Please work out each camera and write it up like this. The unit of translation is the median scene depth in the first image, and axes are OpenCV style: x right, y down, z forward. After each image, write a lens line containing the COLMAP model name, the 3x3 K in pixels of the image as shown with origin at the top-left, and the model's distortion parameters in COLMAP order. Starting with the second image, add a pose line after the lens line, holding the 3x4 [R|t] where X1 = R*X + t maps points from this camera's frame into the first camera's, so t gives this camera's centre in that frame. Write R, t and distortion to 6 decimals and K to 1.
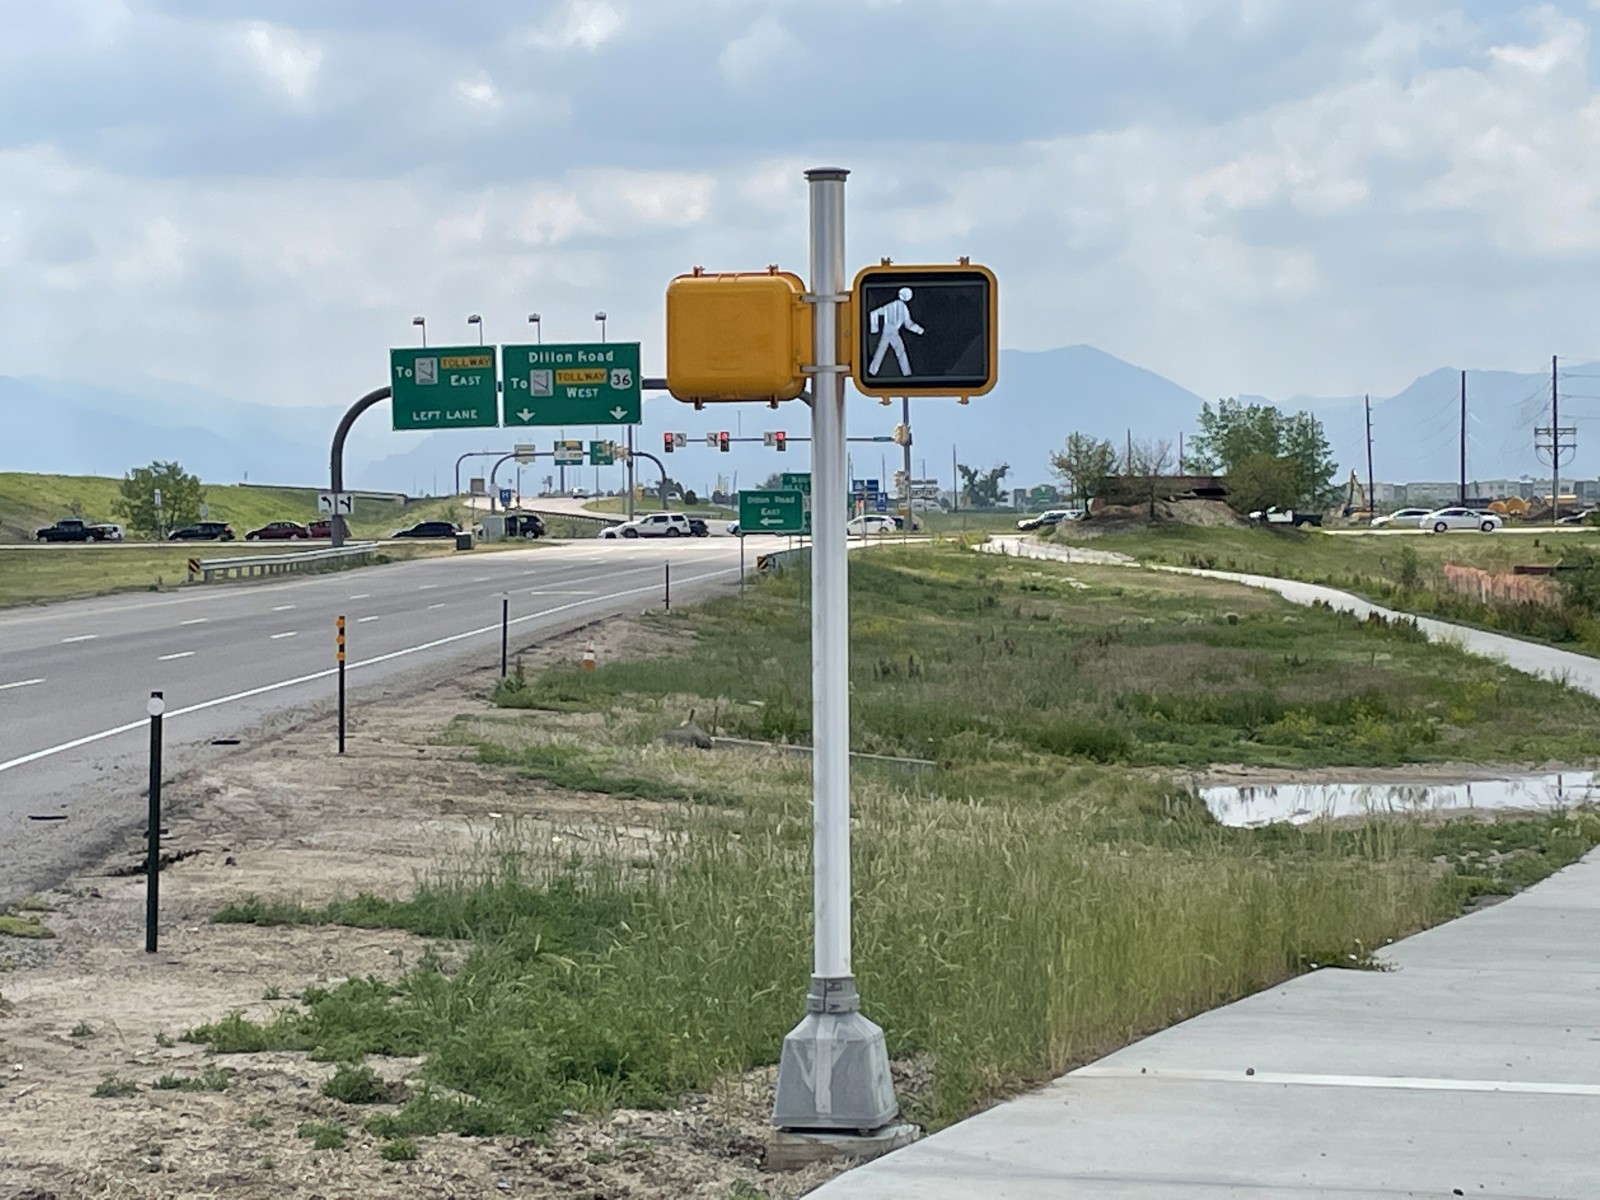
lens RADIAL K [[3834.0, 0, 800.8], [0, 3834.0, 596.2], [0, 0, 1]] dist [0.365407, 0.000000]
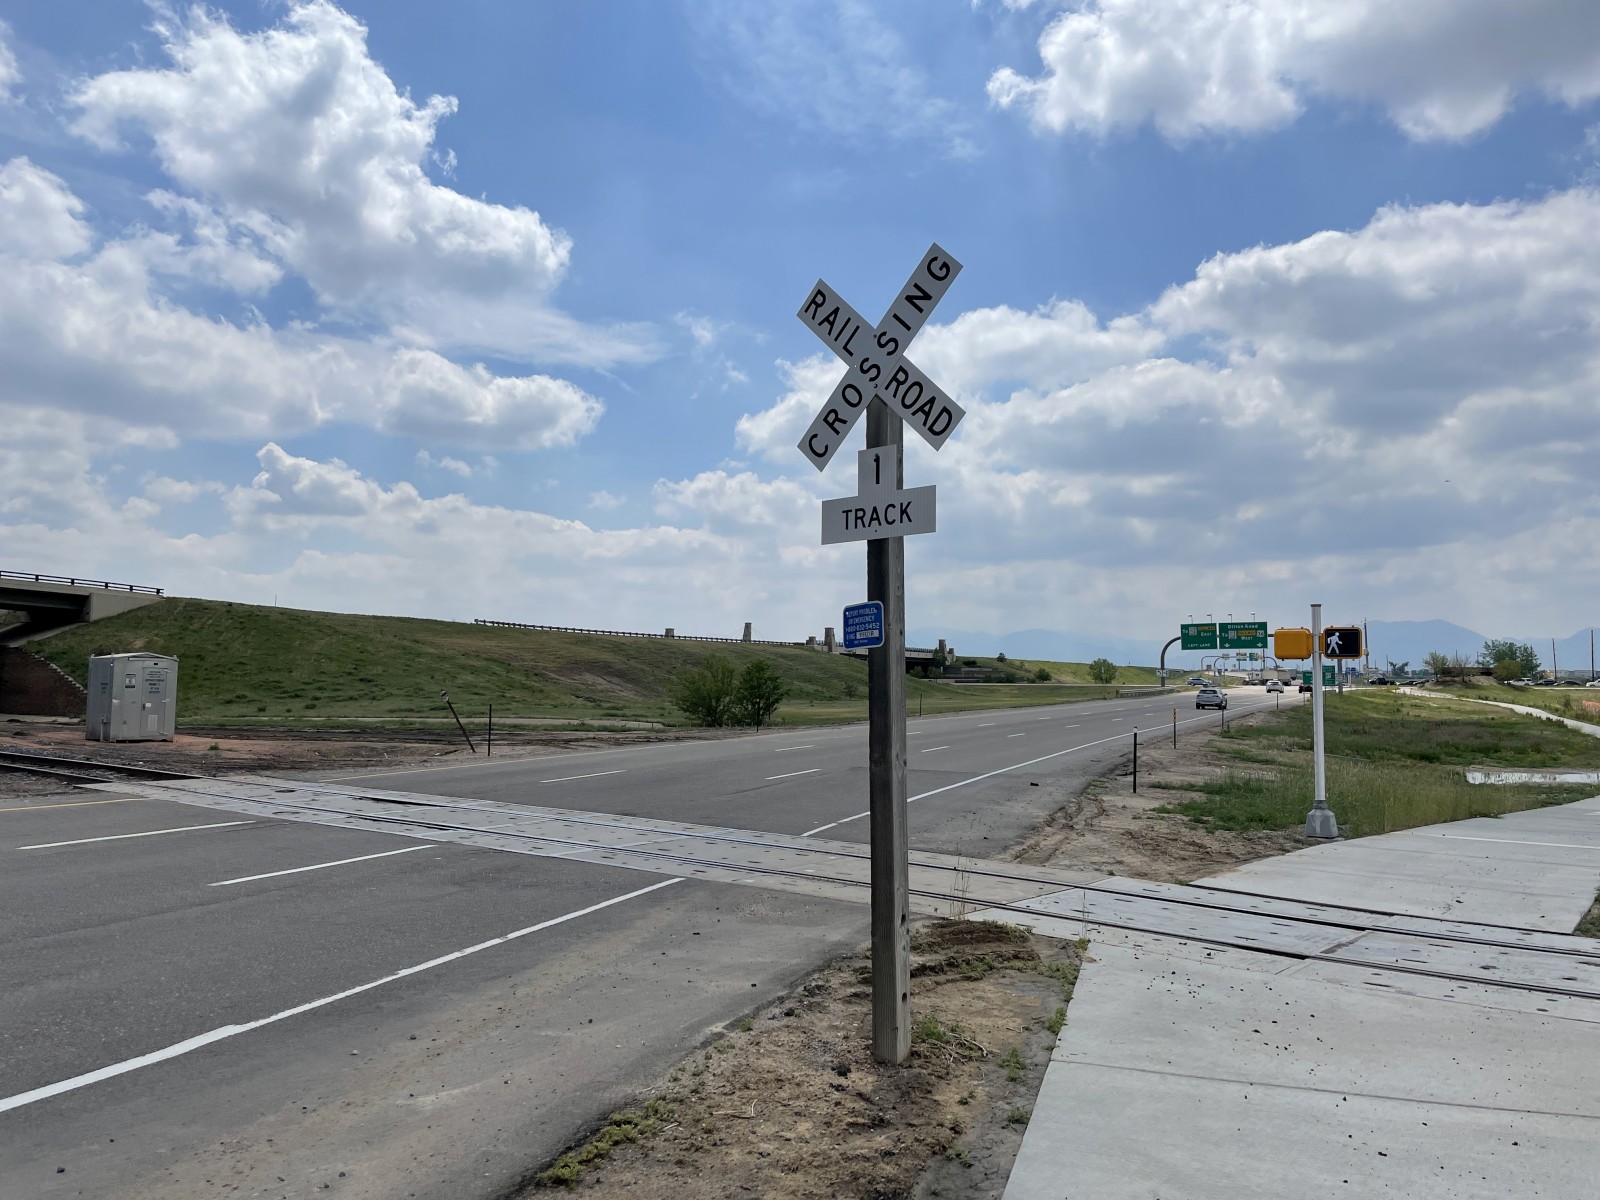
lens RADIAL K [[1226.6, 0, 779.2], [0, 1226.6, 614.5], [0, 0, 1]] dist [0.071529, -0.080758]
pose [[0.914204, -0.008079, -0.405174, 0.004055], [-0.020057, 0.997674, -0.065148, -0.000145], [0.404758, 0.067686, 0.911915, -0.100423]]
